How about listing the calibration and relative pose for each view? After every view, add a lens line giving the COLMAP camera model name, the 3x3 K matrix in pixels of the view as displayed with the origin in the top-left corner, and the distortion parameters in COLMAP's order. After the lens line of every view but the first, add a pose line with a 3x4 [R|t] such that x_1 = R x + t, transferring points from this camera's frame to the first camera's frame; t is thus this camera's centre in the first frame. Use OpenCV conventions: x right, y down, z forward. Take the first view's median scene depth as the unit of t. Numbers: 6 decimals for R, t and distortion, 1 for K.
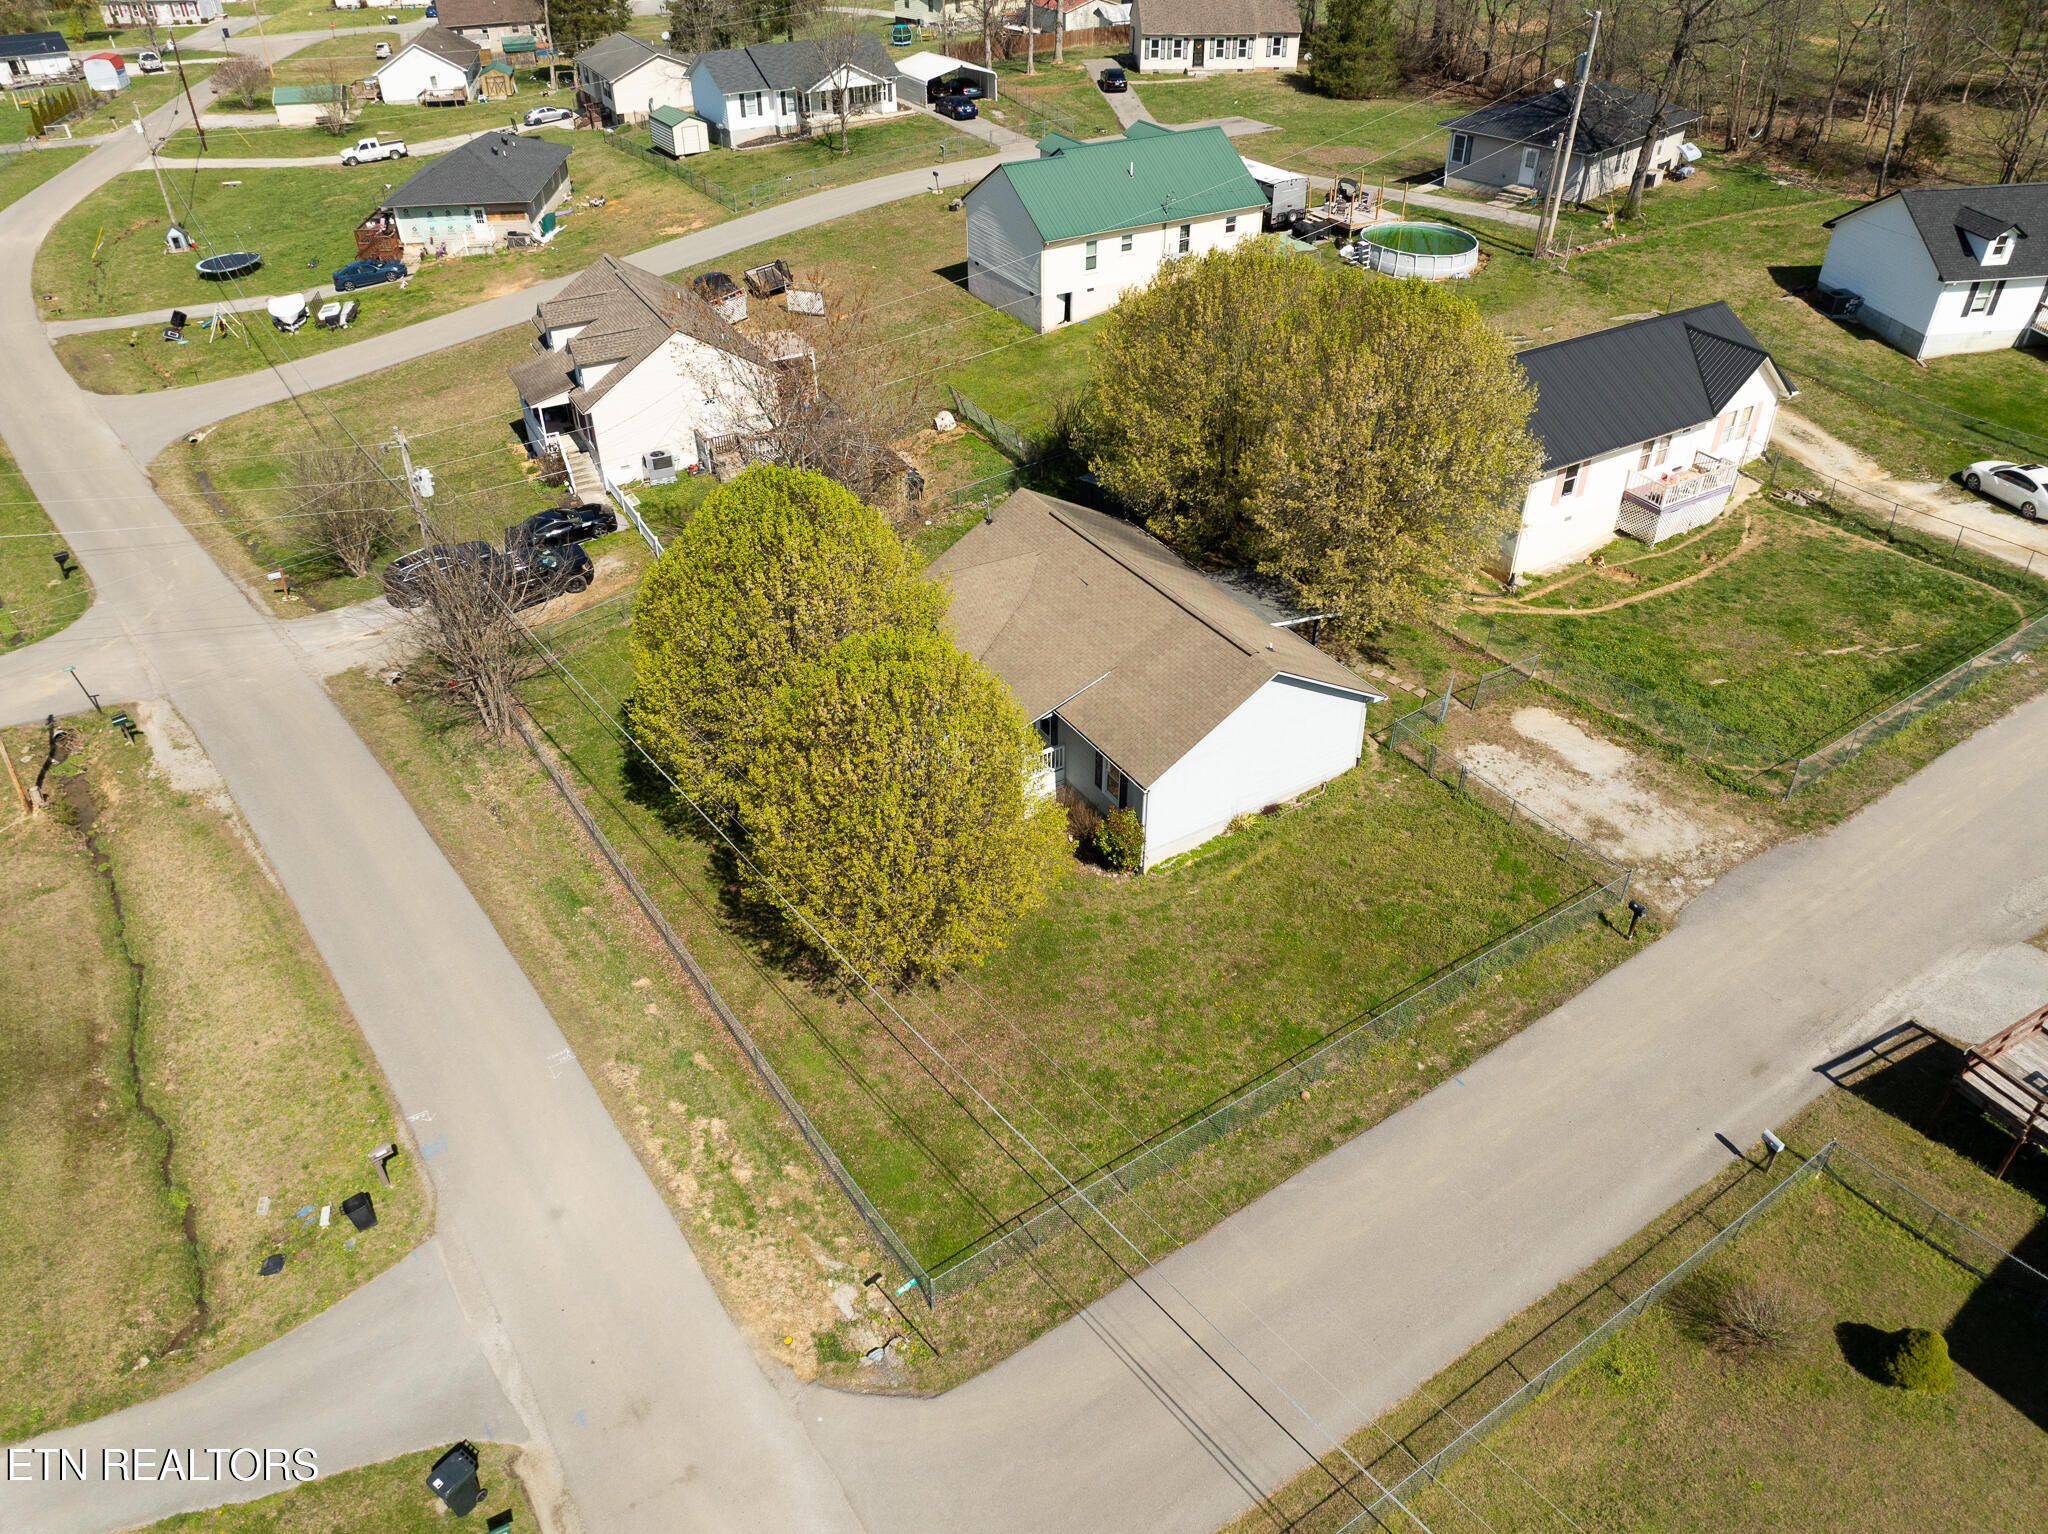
lens RADIAL K [[1446.8, 0, 1034.8], [0, 1446.8, 765.2], [0, 0, 1]] dist [-0.027110, -0.007221]
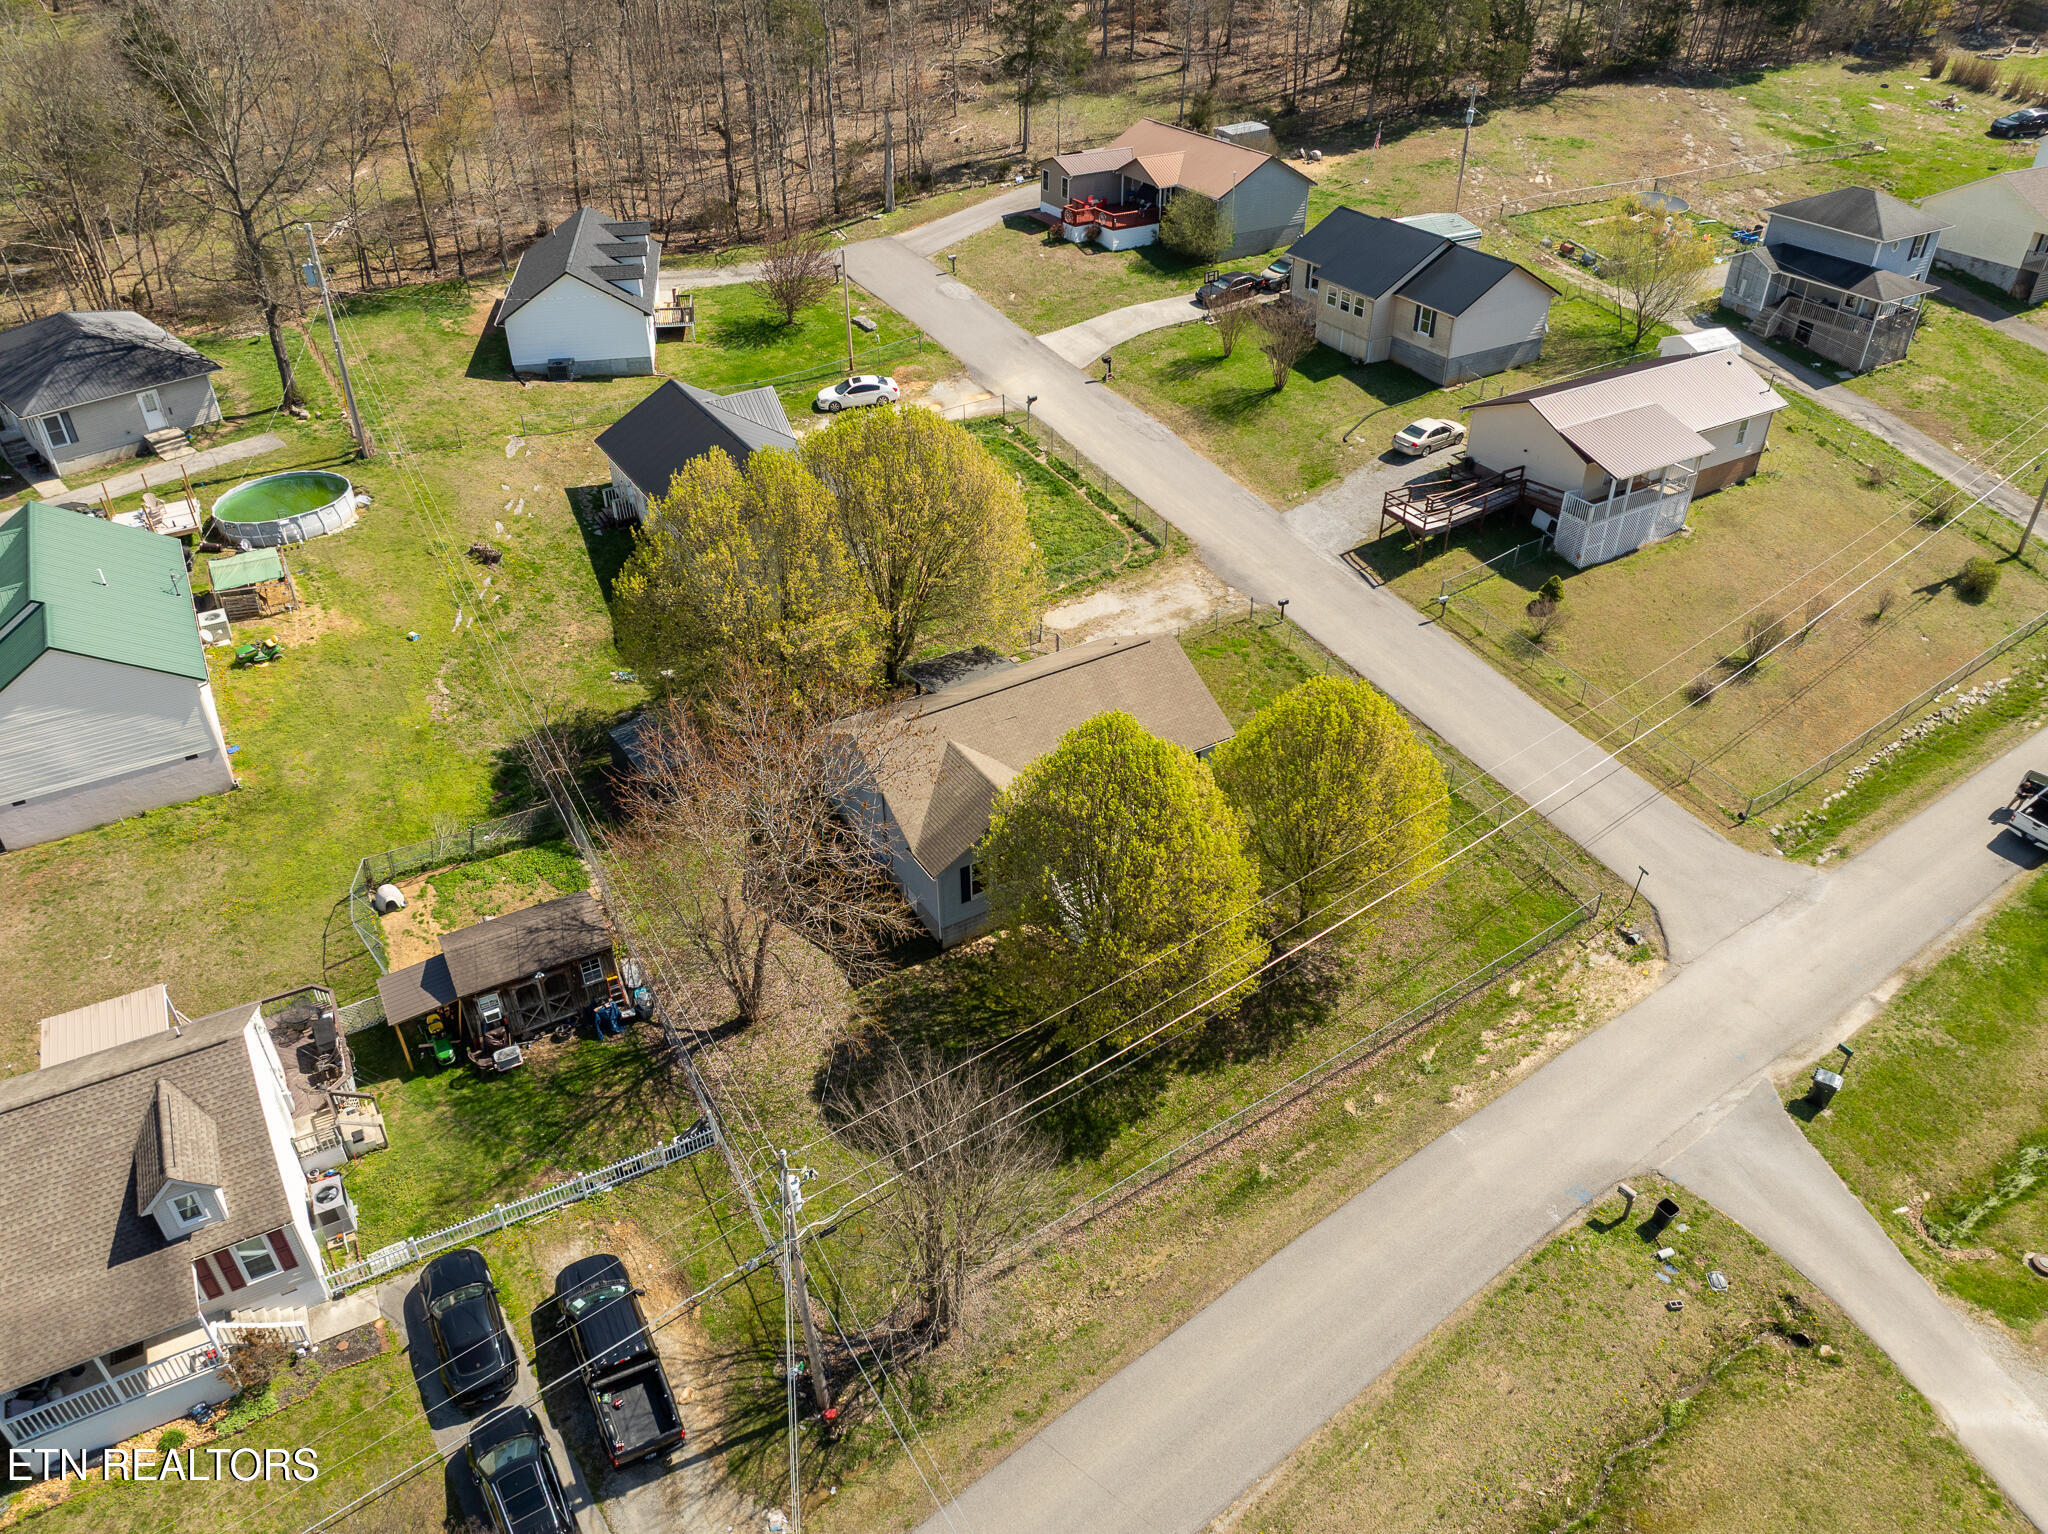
lens RADIAL K [[1432.2, 0, 1036.9], [0, 1432.2, 772.8], [0, 0, 1]] dist [-0.038047, -0.001505]
pose [[0.000113, -0.575430, 0.817851, -0.682894], [0.590403, 0.660133, 0.464380, -0.454512], [-0.807109, 0.482809, 0.339810, 0.454775]]
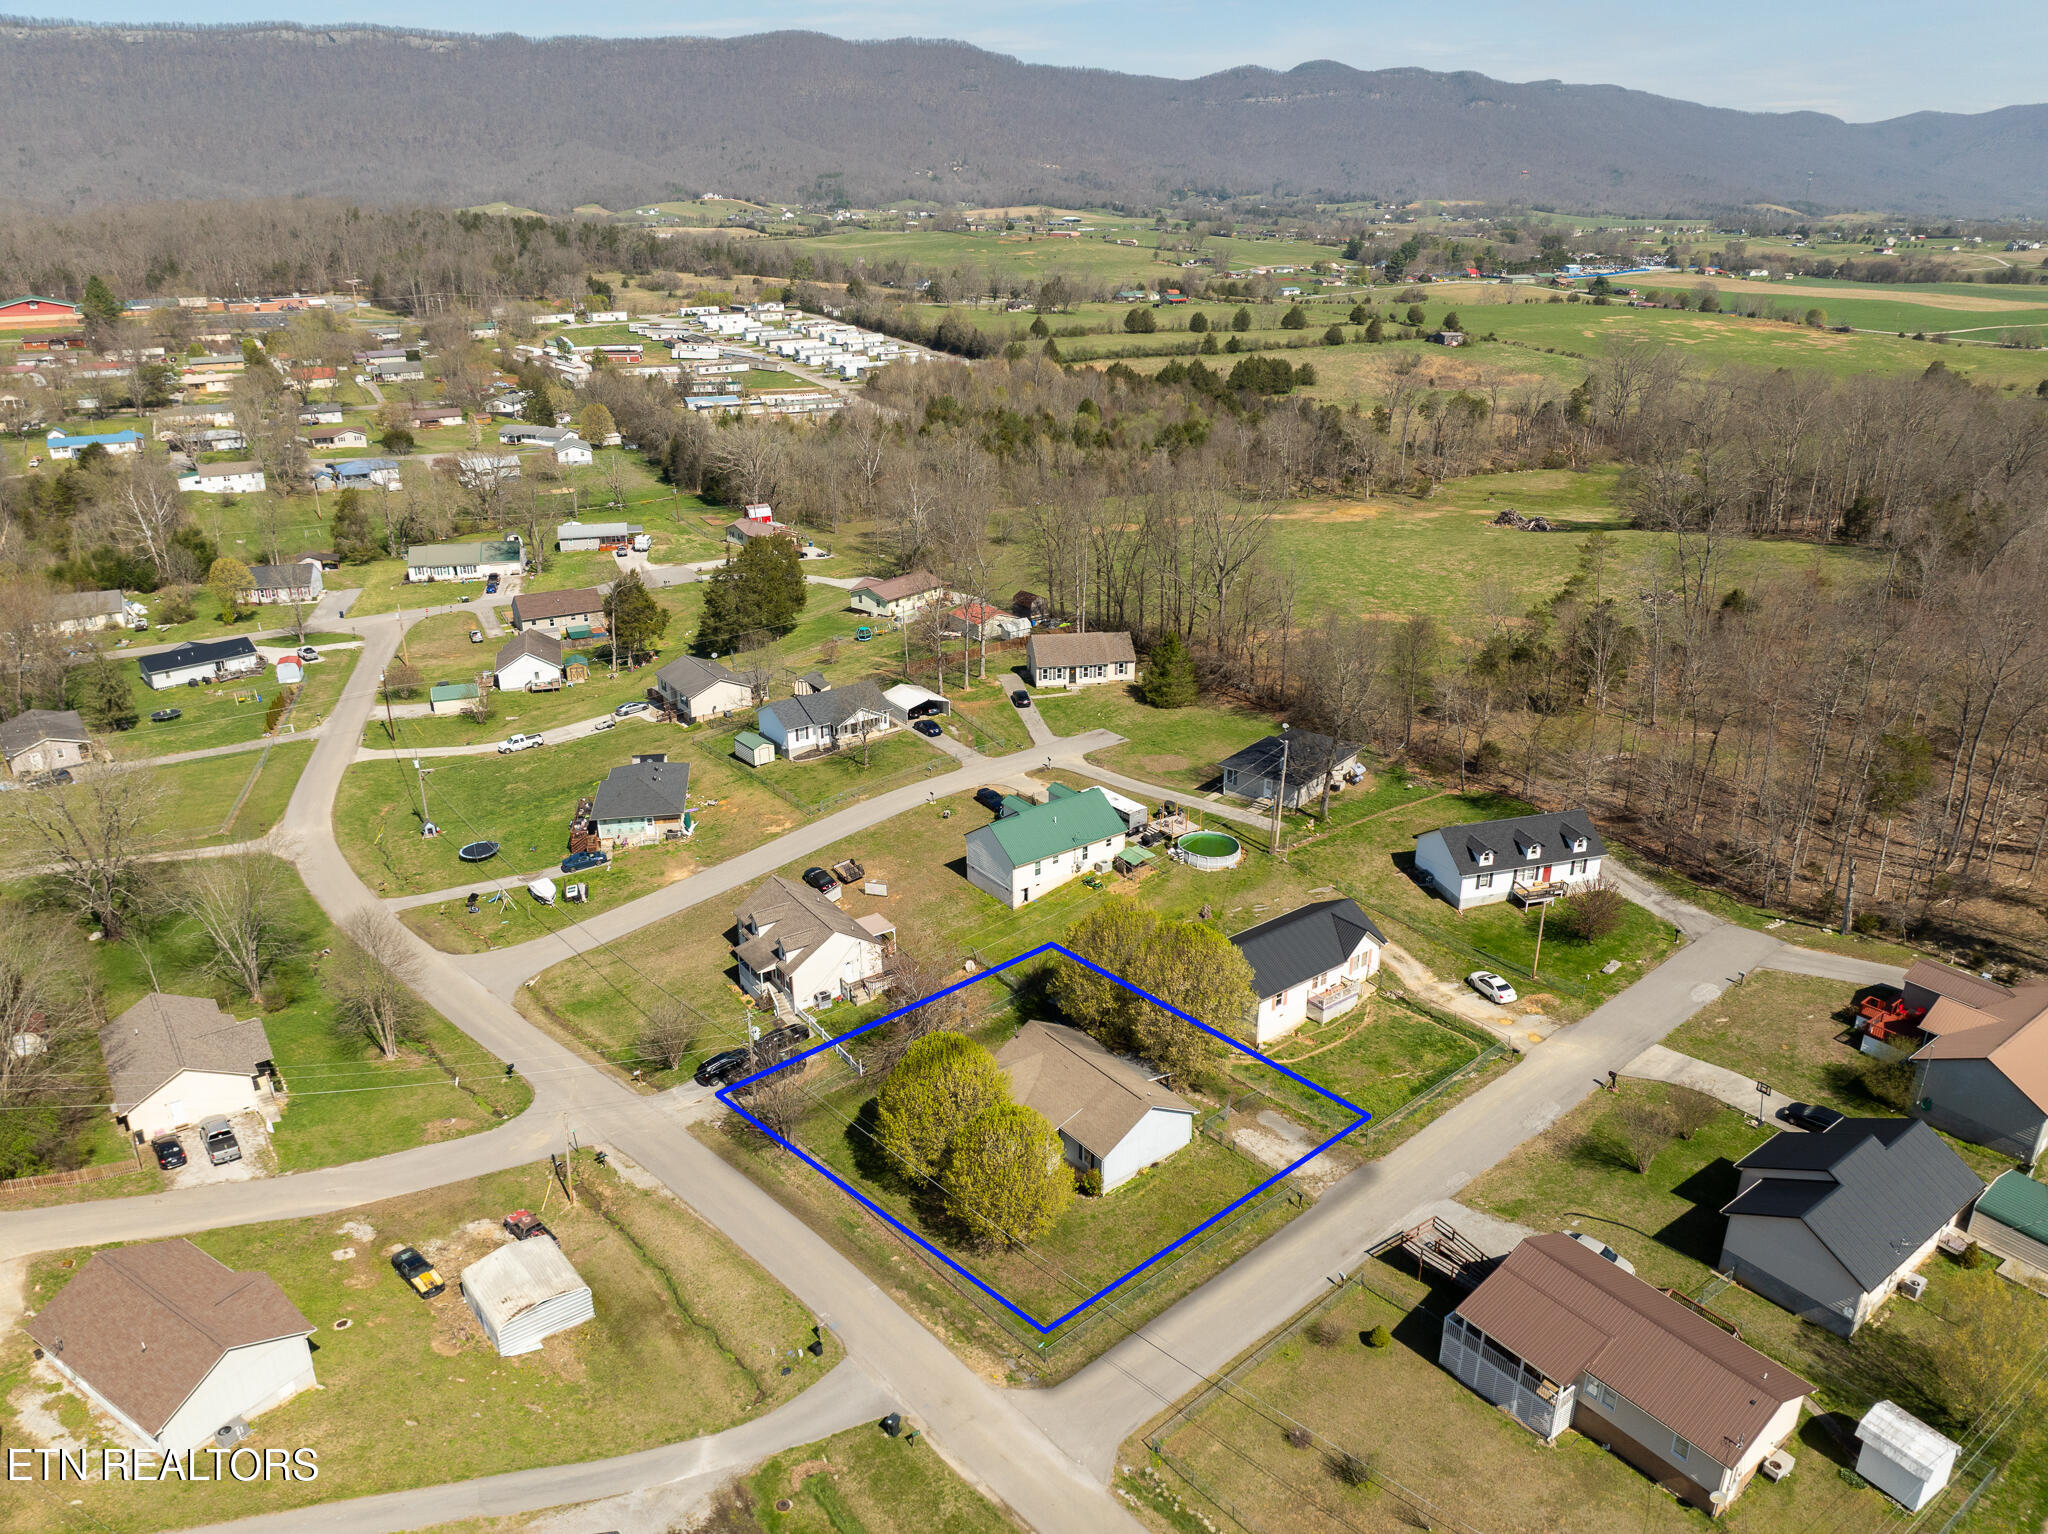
lens RADIAL K [[1442.0, 0, 1035.2], [0, 1442.0, 764.0], [0, 0, 1]] dist [-0.003212, -0.080975]
pose [[0.994716, -0.037315, 0.095648, -0.157206], [0.059853, 0.967690, -0.244937, -0.025704], [-0.083418, 0.249367, 0.964809, -0.964330]]
